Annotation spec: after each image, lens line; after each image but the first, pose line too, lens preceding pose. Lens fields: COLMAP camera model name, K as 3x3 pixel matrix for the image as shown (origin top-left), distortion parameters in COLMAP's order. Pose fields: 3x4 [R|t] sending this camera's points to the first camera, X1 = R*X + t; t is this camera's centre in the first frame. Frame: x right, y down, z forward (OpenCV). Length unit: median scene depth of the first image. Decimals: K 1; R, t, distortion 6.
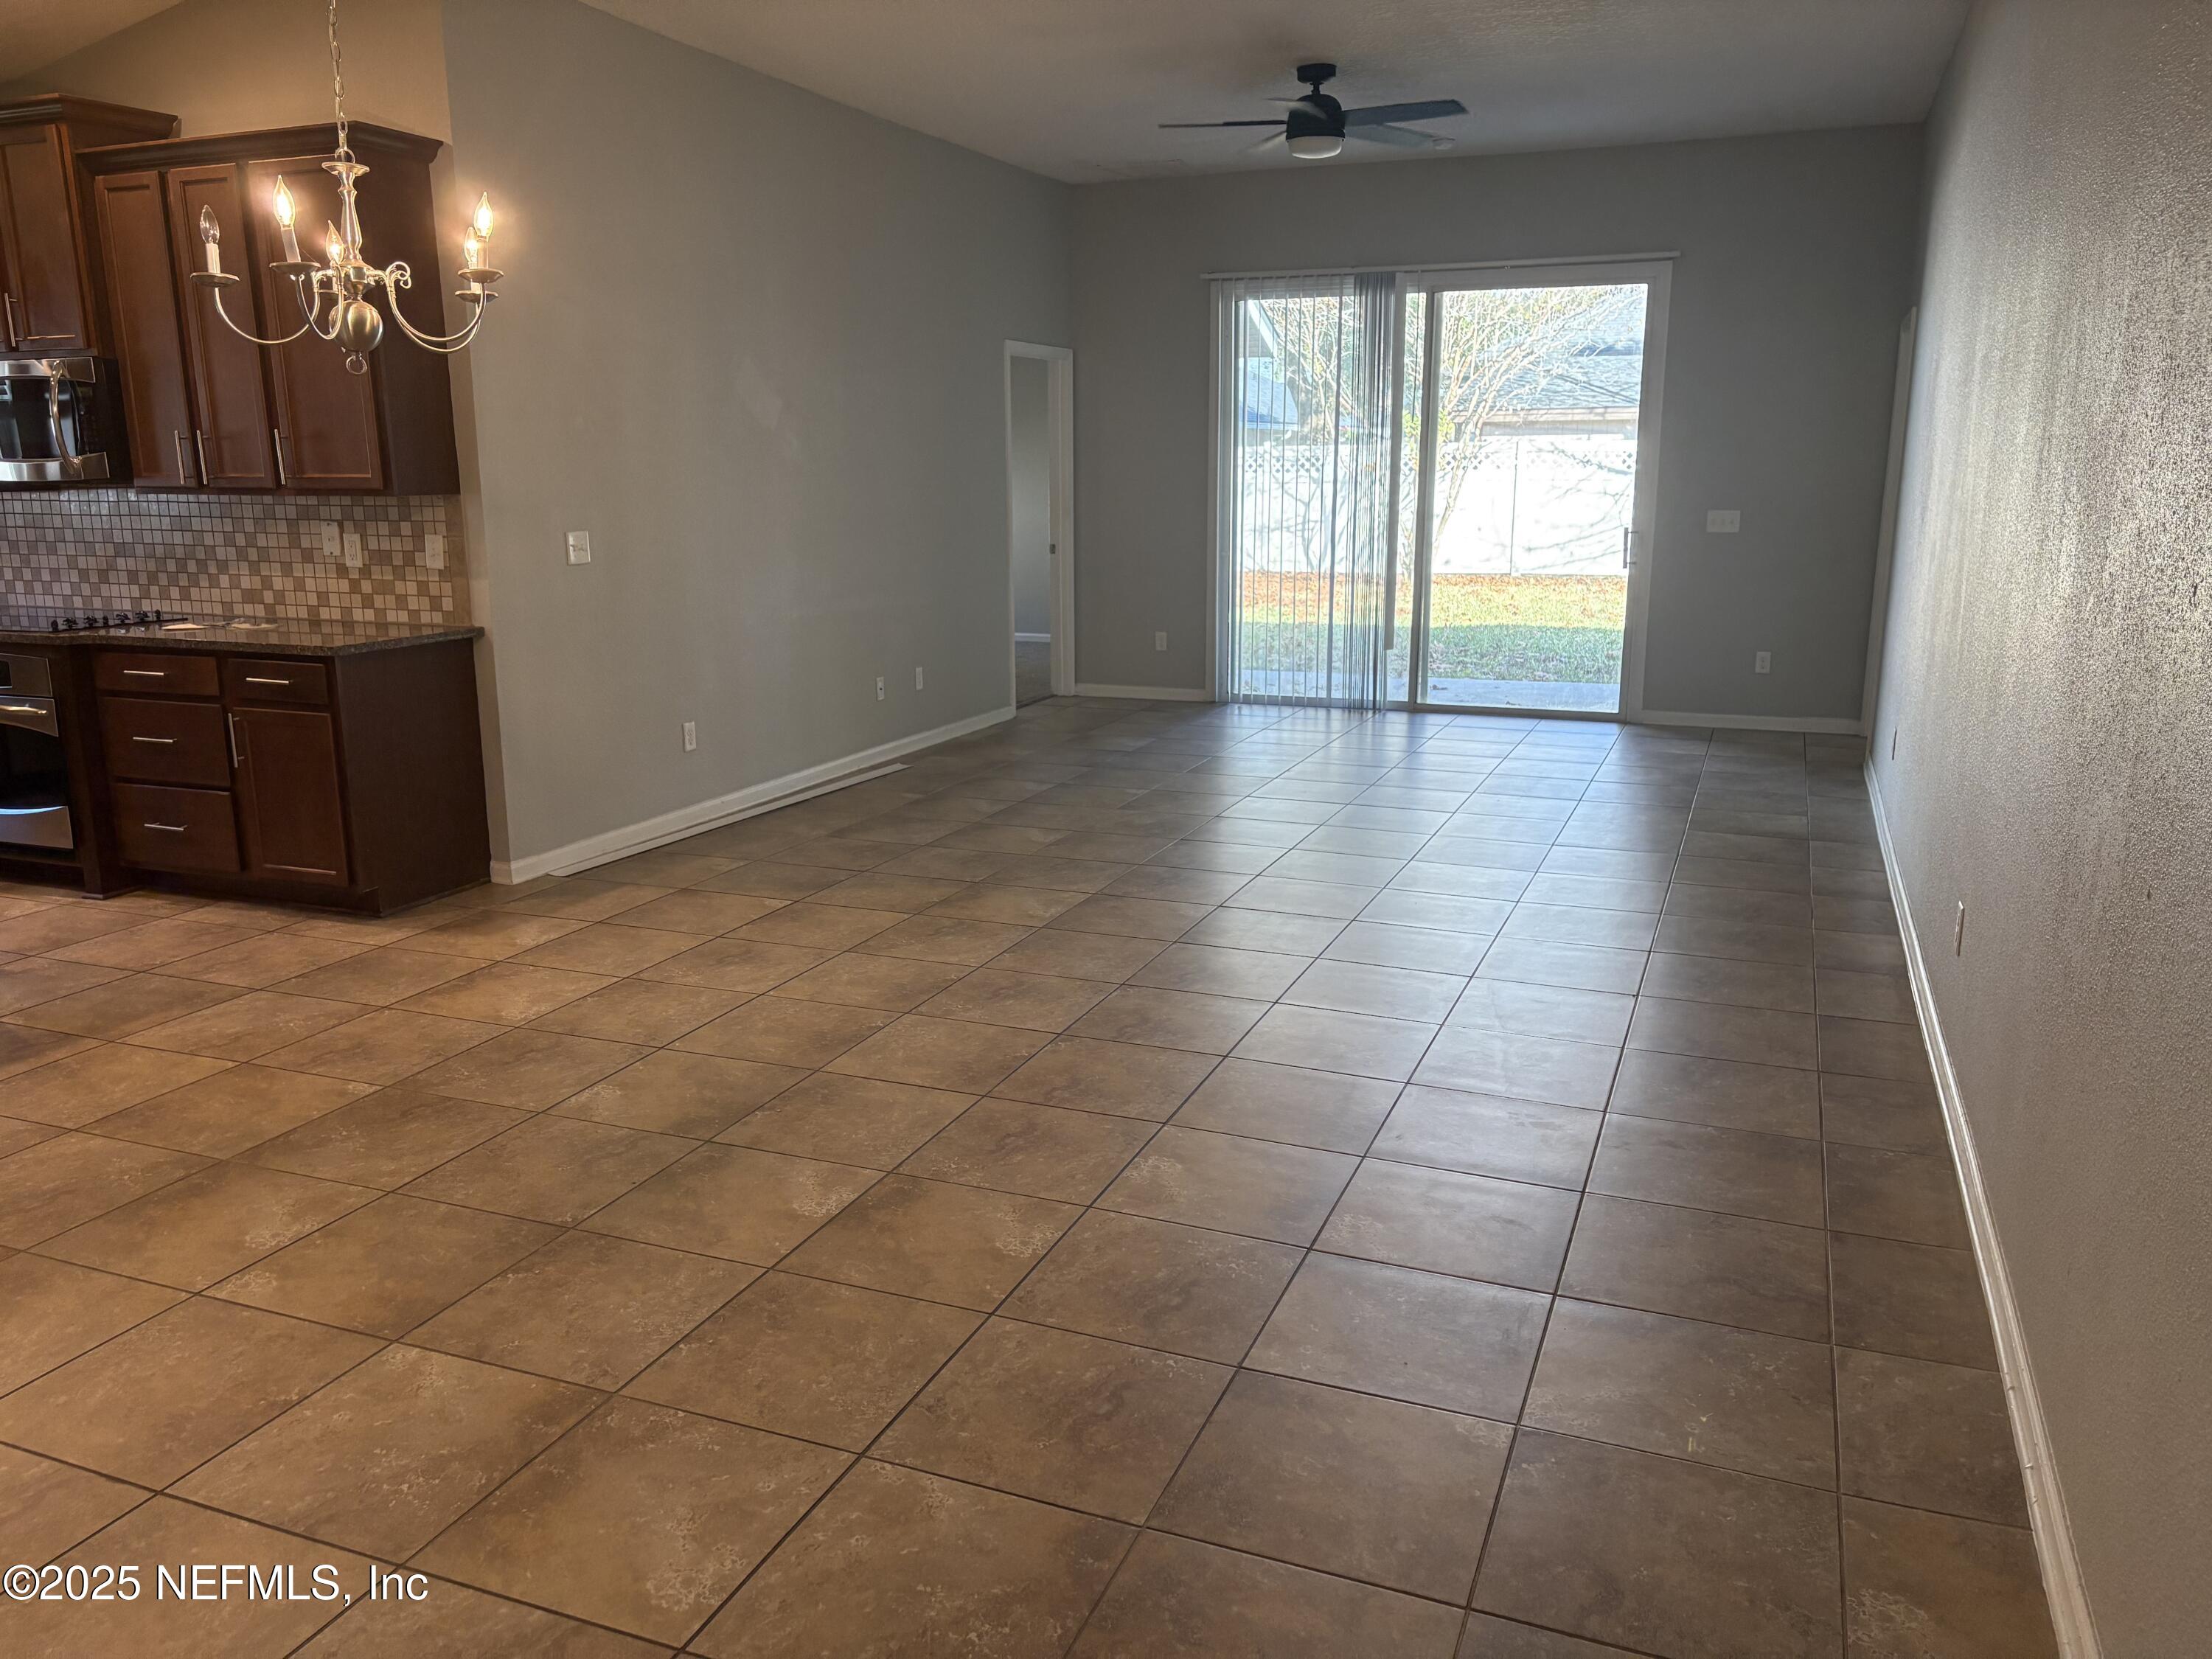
lens RADIAL K [[1666.1, 0, 1104.5], [0, 1666.1, 827.8], [0, 0, 1]] dist [0.054481, -0.064905]
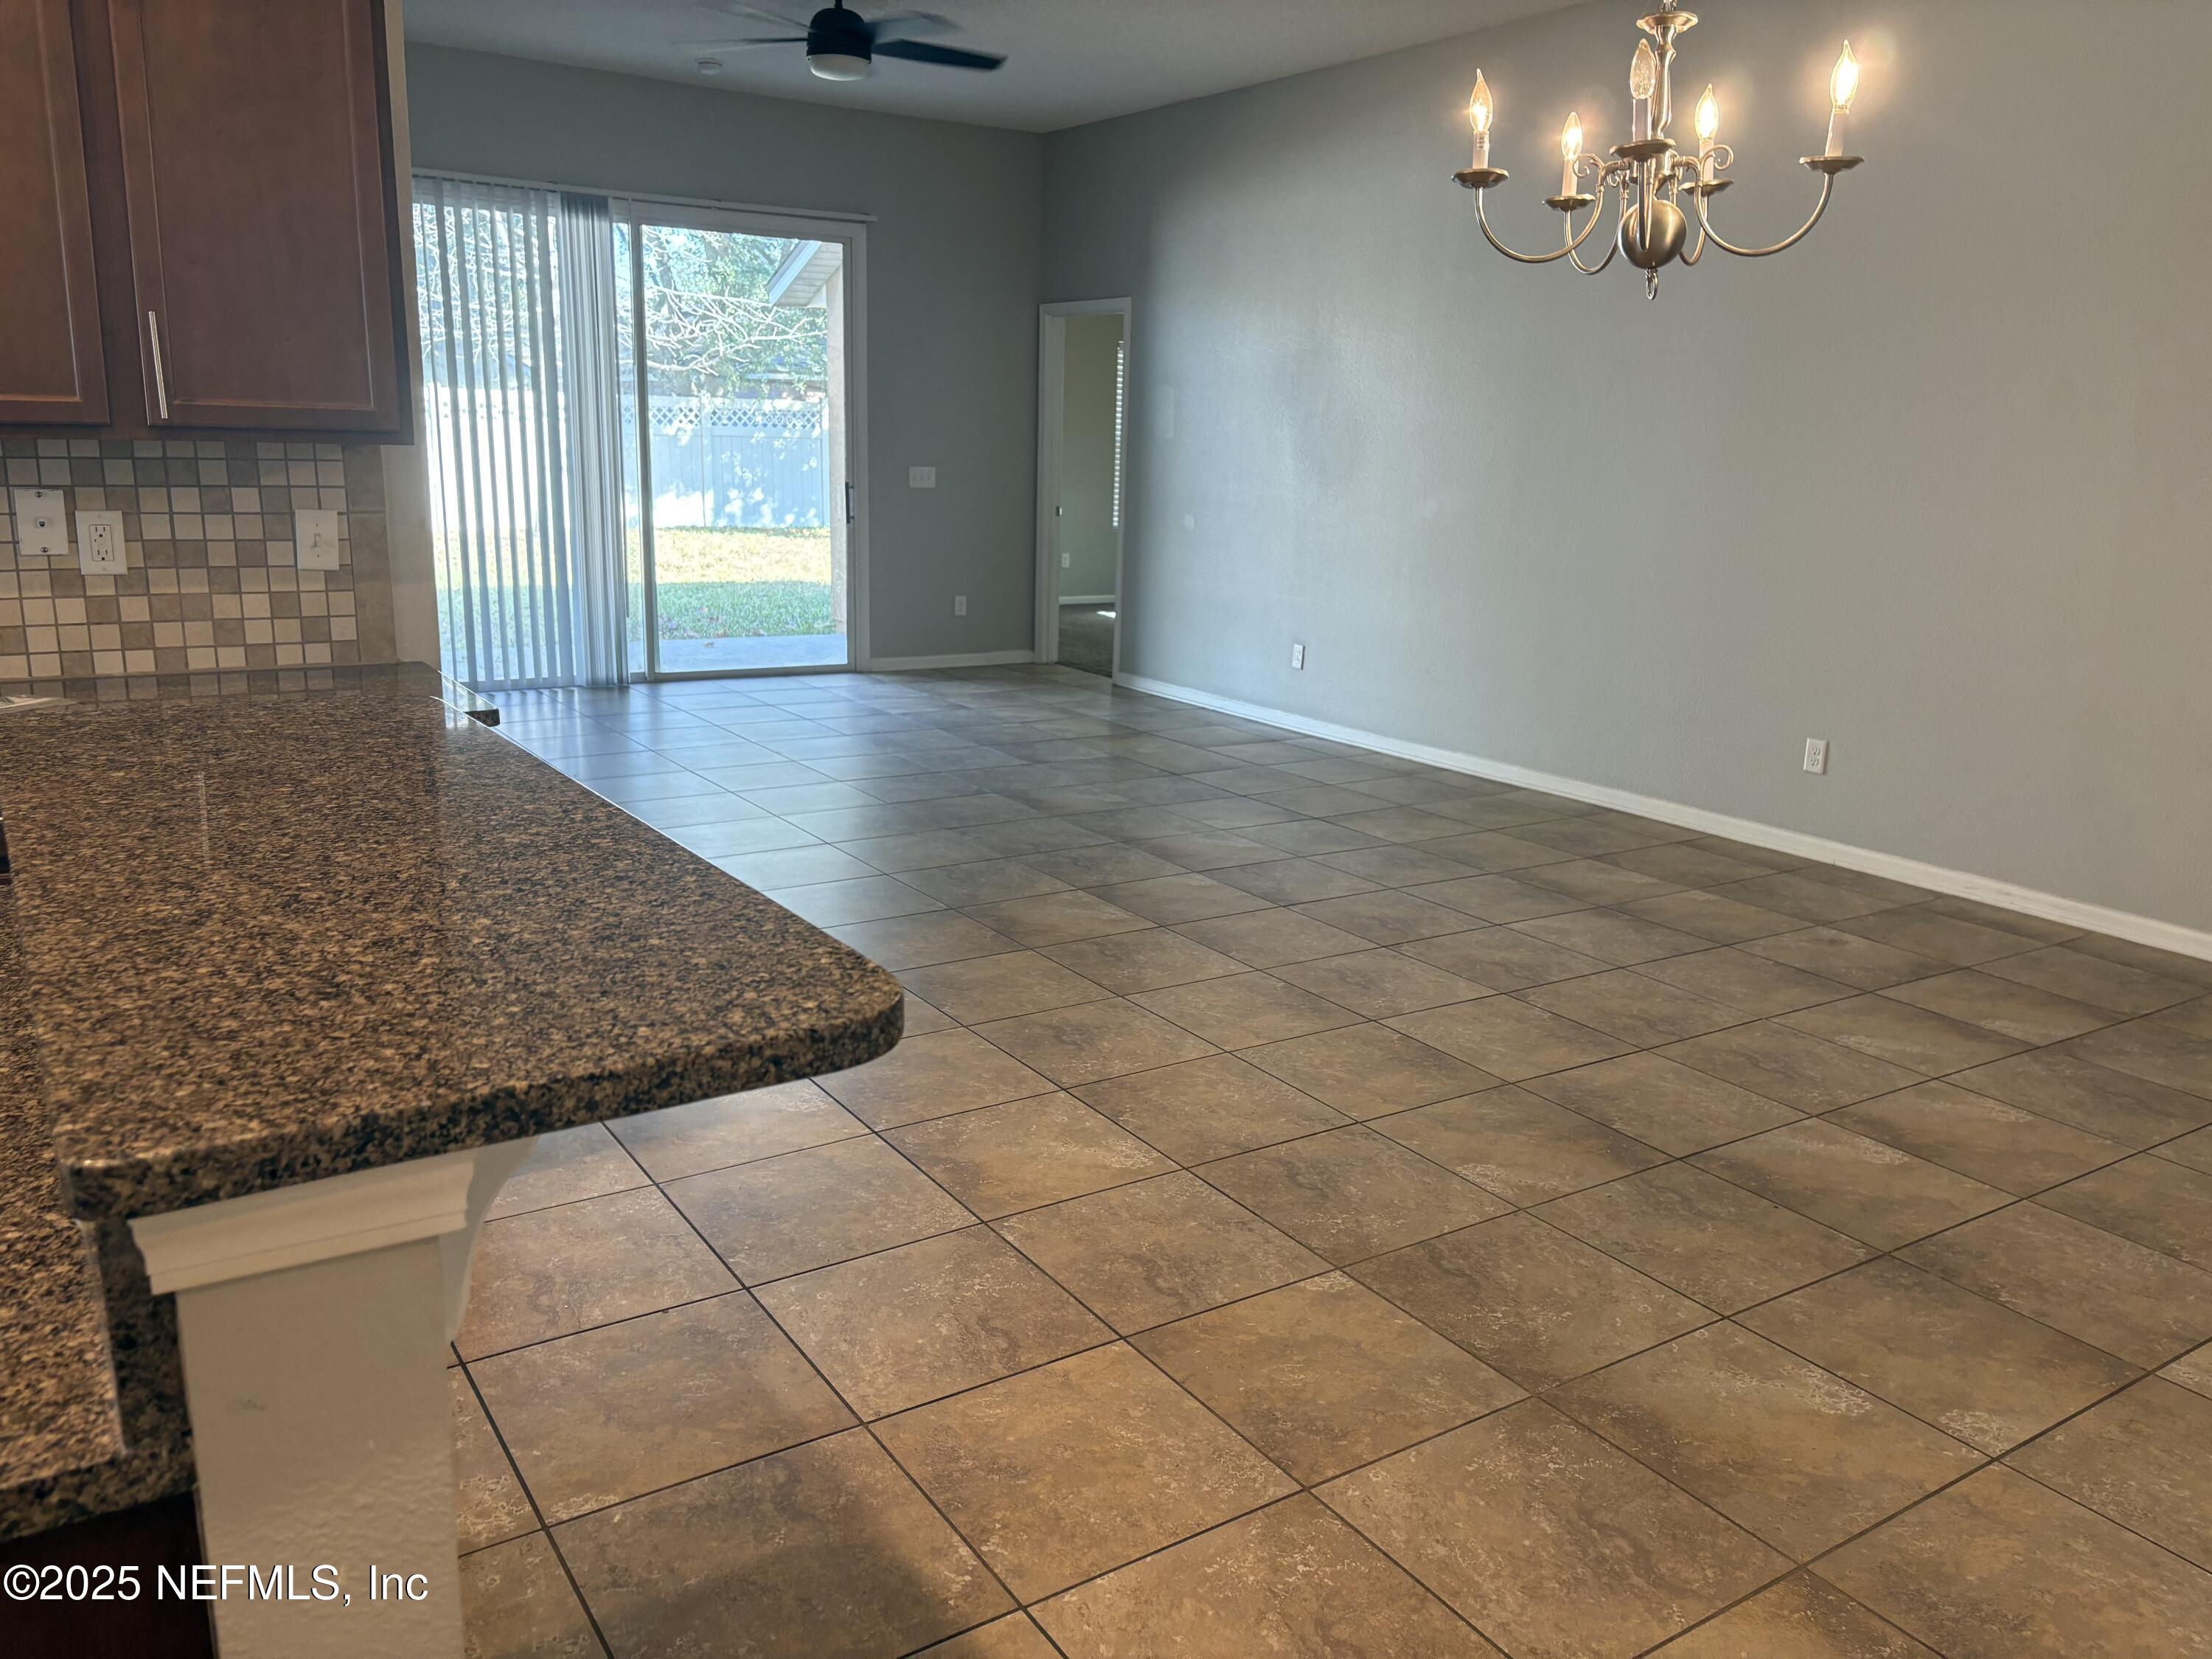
lens RADIAL K [[1666.1, 0, 1099.5], [0, 1666.1, 815.7], [0, 0, 1]] dist [0.054481, -0.064905]
pose [[0.570687, -0.165448, 0.804328, -0.704571], [0.146266, 0.984310, 0.098691, -0.086130], [-0.808036, 0.061324, 0.585933, 0.435971]]
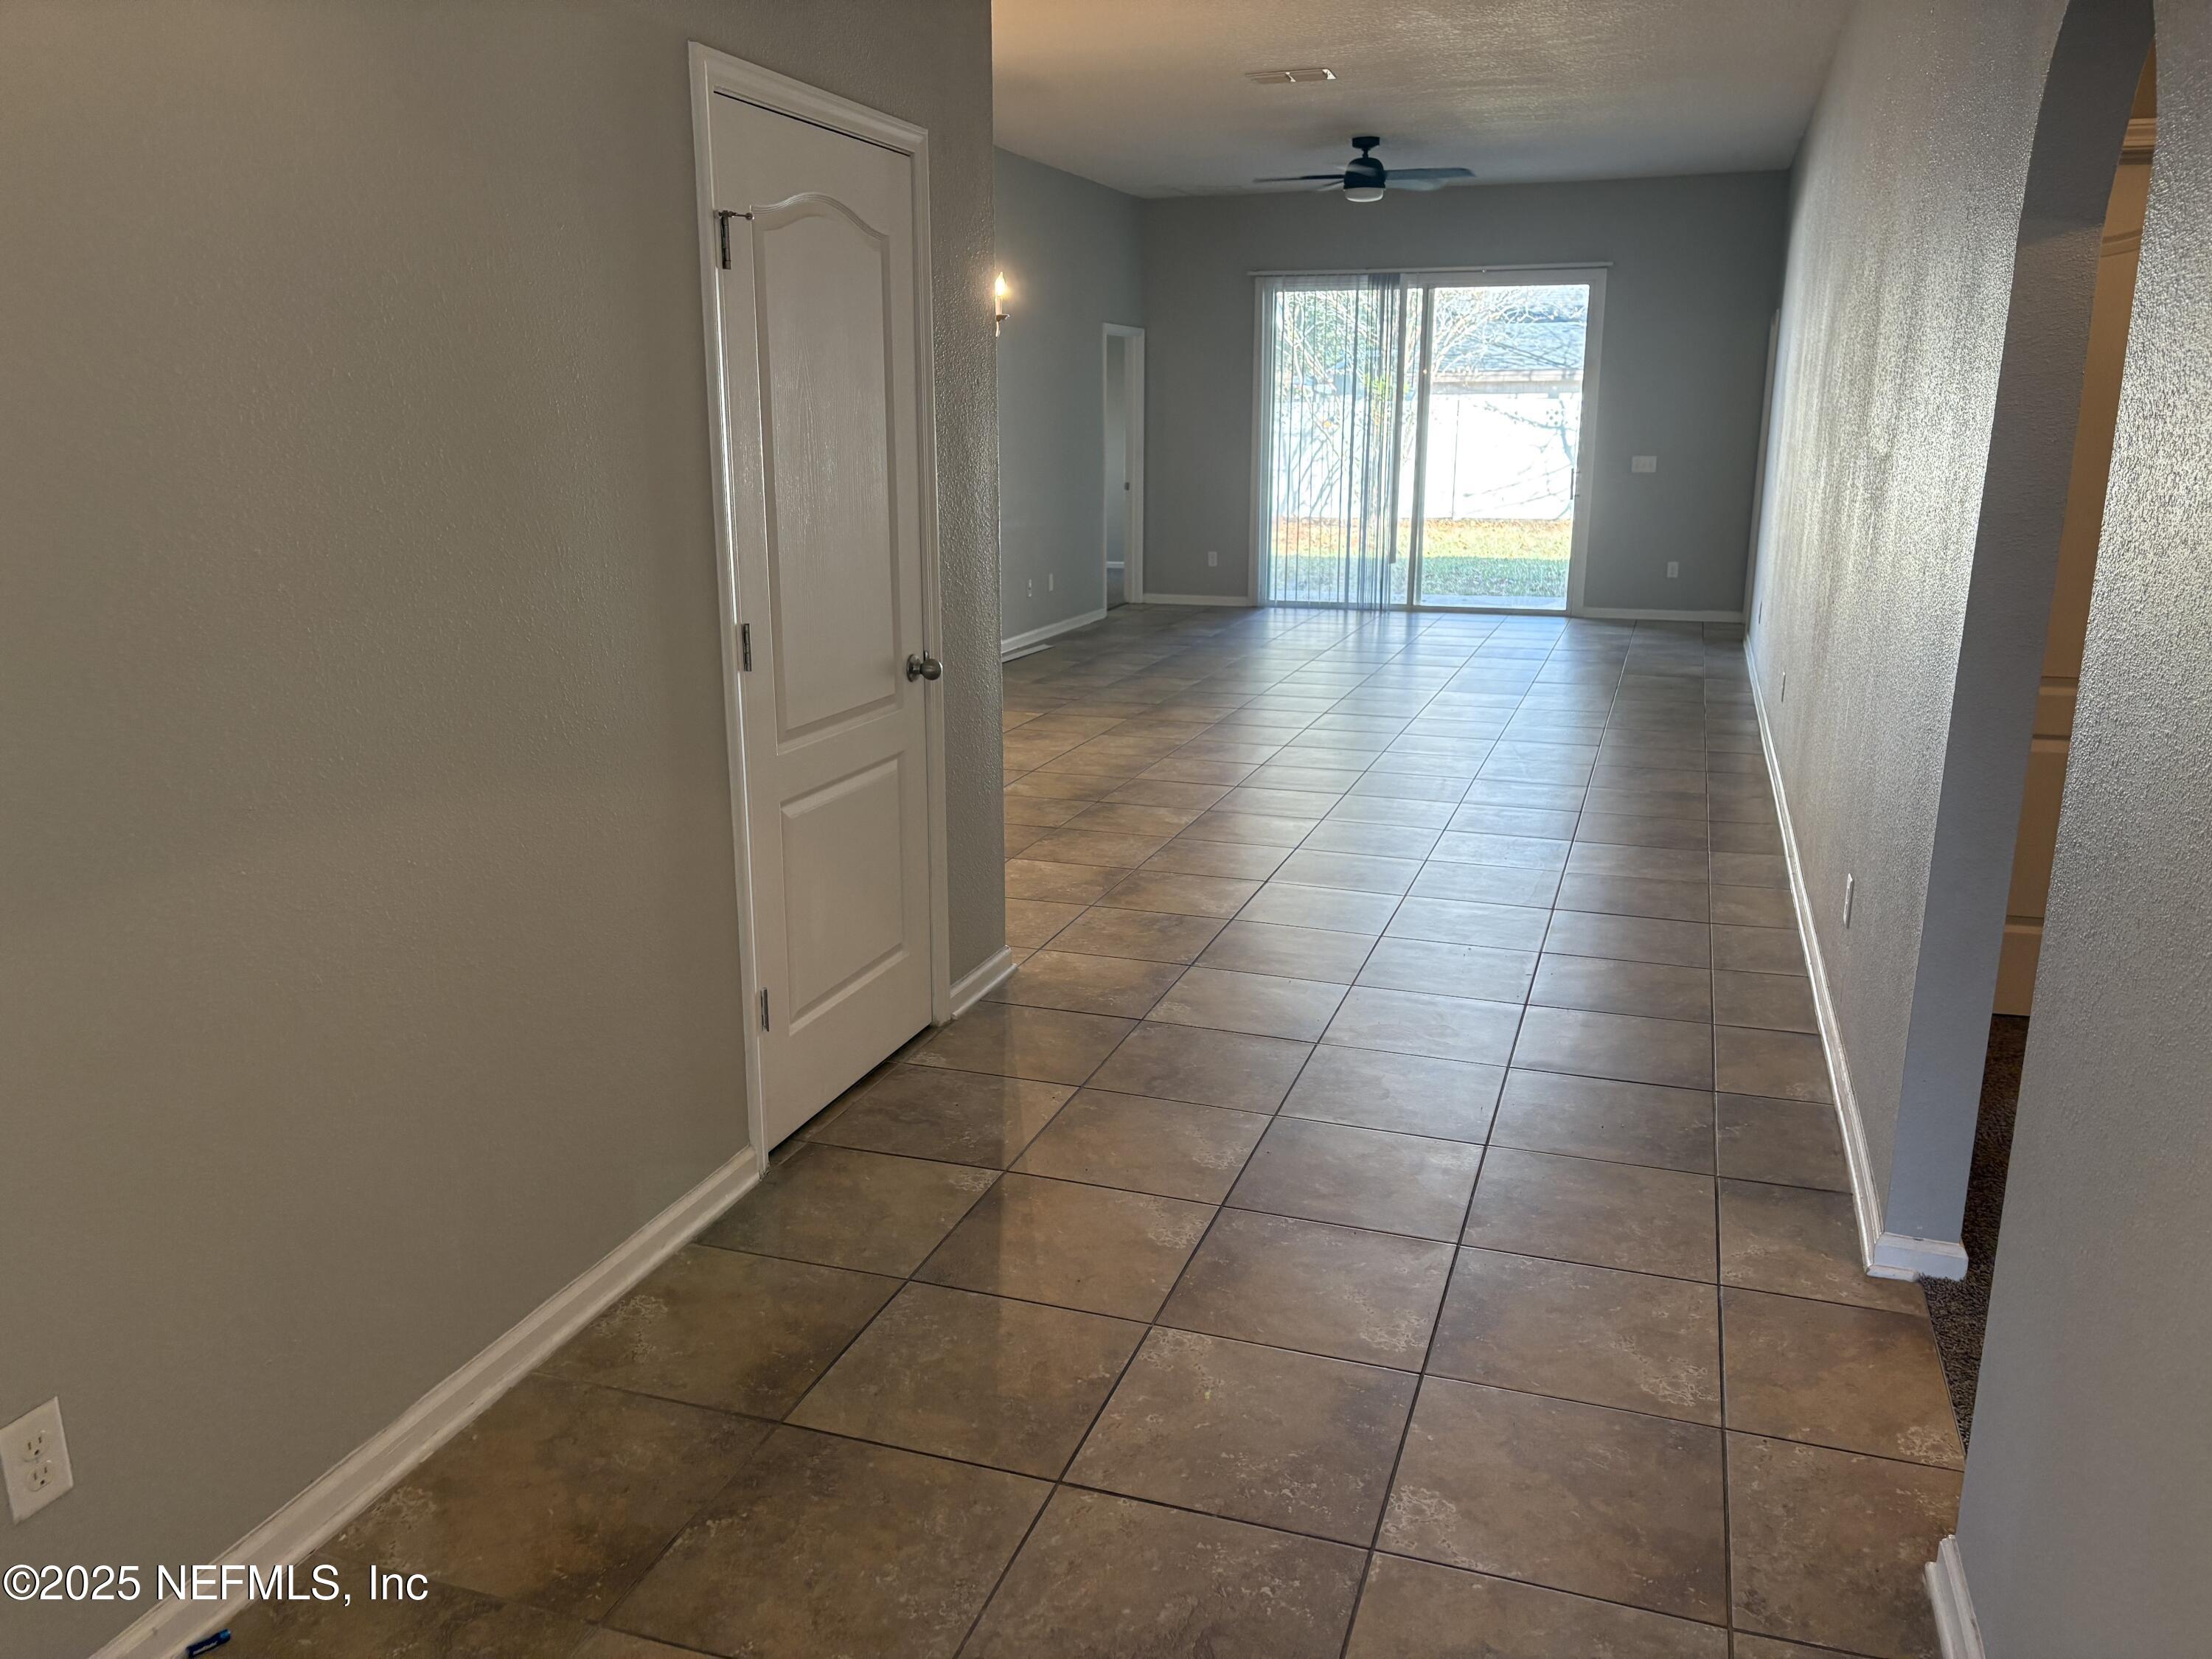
lens RADIAL K [[1666.1, 0, 1113.1], [0, 1666.1, 835.9], [0, 0, 1]] dist [0.054481, -0.064905]
pose [[0.998523, -0.010896, 0.053229, -0.195485], [0.009280, 0.999492, 0.030504, 0.105048], [-0.053535, -0.029965, 0.998116, -0.487873]]
